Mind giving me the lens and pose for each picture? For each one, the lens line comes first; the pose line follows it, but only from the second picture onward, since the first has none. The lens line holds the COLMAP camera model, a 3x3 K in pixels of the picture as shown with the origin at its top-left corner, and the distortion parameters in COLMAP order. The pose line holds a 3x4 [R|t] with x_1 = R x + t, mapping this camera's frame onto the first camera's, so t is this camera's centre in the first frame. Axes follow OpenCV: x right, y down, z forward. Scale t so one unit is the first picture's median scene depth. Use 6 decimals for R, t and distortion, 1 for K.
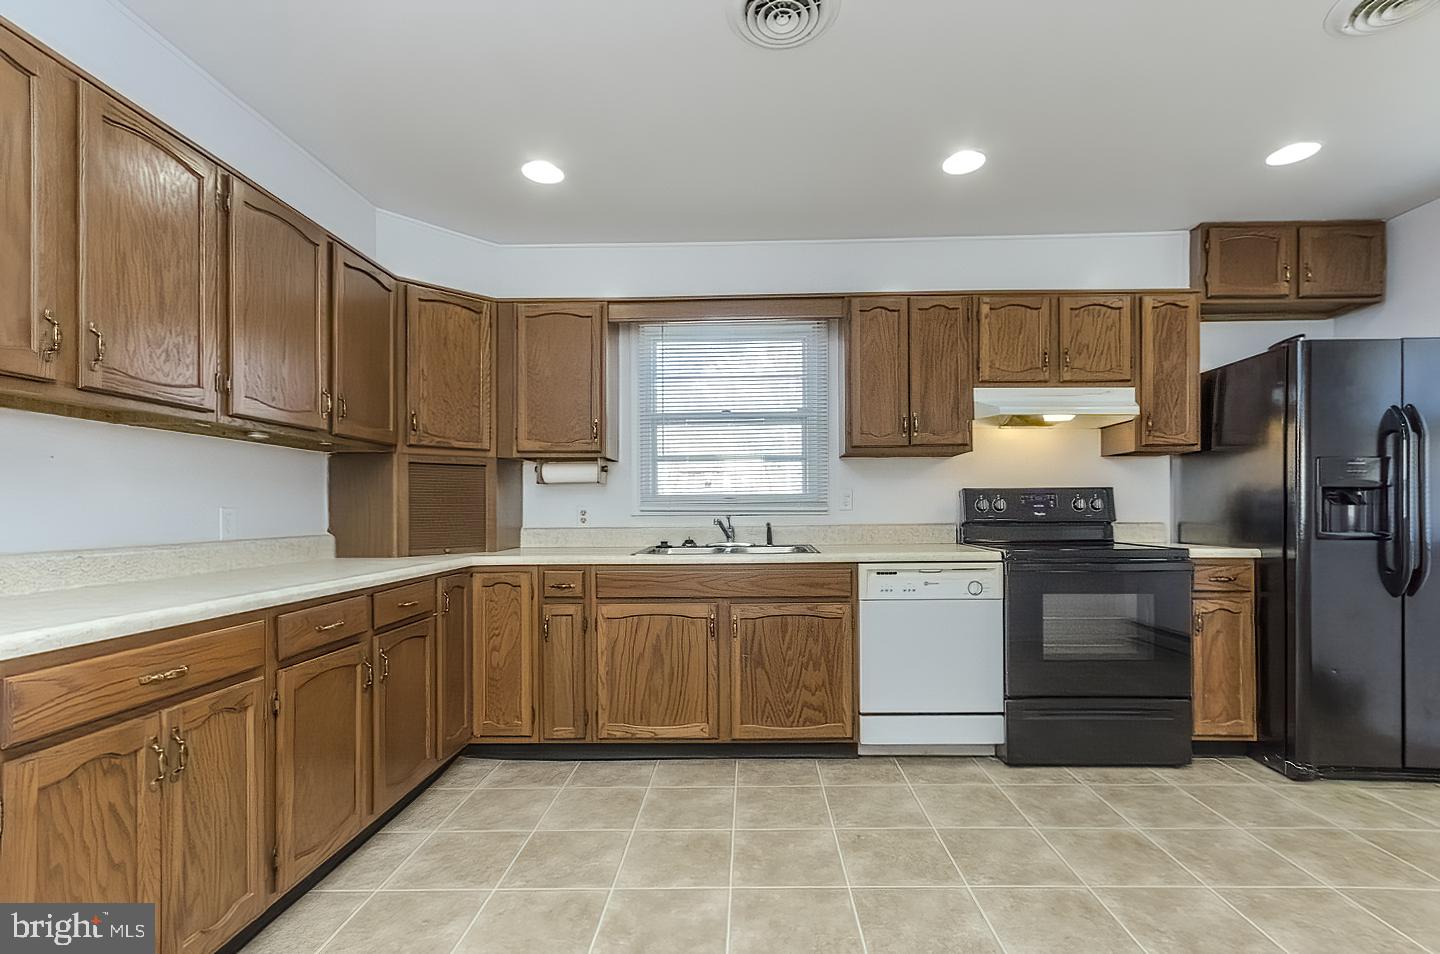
lens RADIAL K [[629.7, 0, 744.8], [0, 629.7, 505.2], [0, 0, 1]] dist [0.007717, 0.000939]
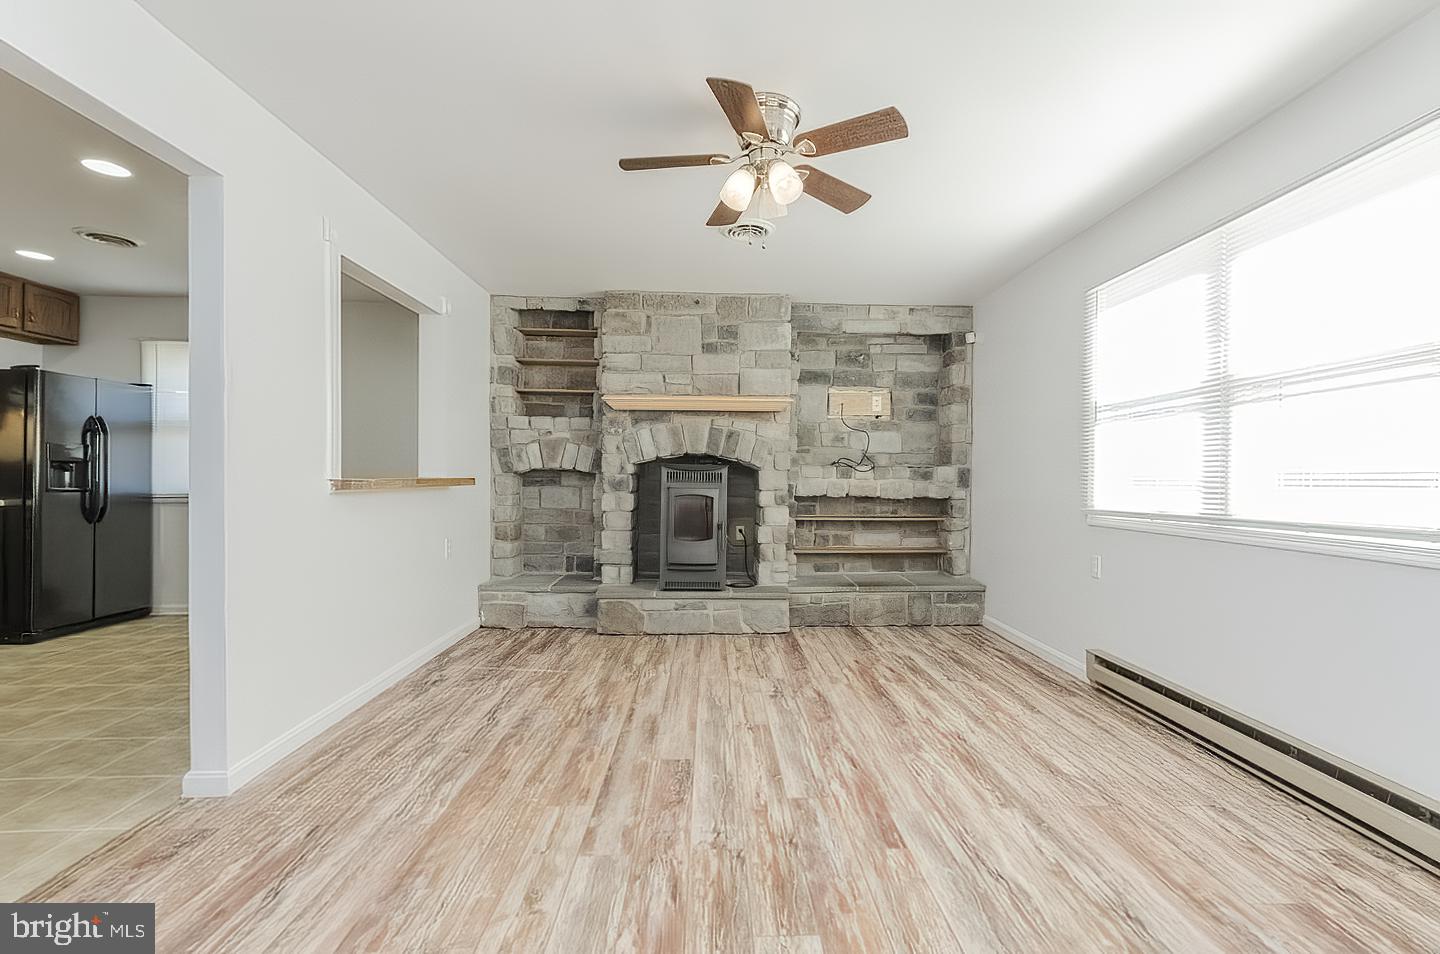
lens RADIAL K [[629.7, 0, 732.8], [0, 629.7, 486.4], [0, 0, 1]] dist [0.007717, 0.000939]
pose [[-0.068556, -0.007839, 0.997616, -0.752126], [-0.019601, 0.999787, 0.006509, -0.005732], [-0.997455, -0.019108, -0.068695, -0.574525]]
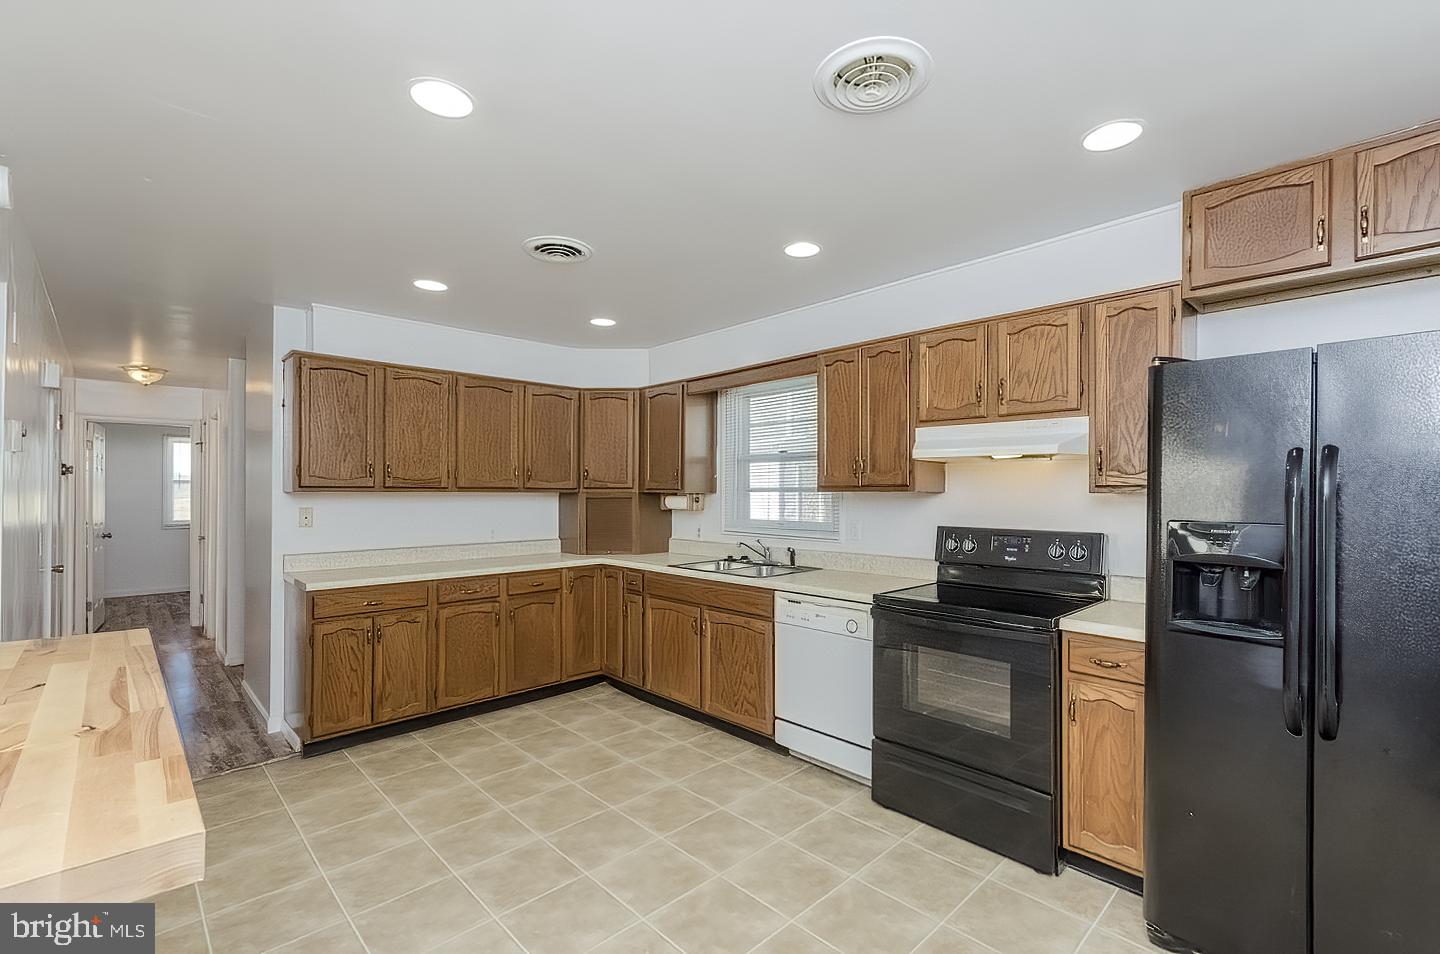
lens RADIAL K [[629.7, 0, 739.8], [0, 629.7, 489.9], [0, 0, 1]] dist [0.007717, 0.000939]
pose [[0.714286, 0.004971, -0.699837, 0.901314], [-0.002247, 0.999986, 0.004810, -0.096641], [0.699851, -0.001864, 0.714287, 0.095725]]
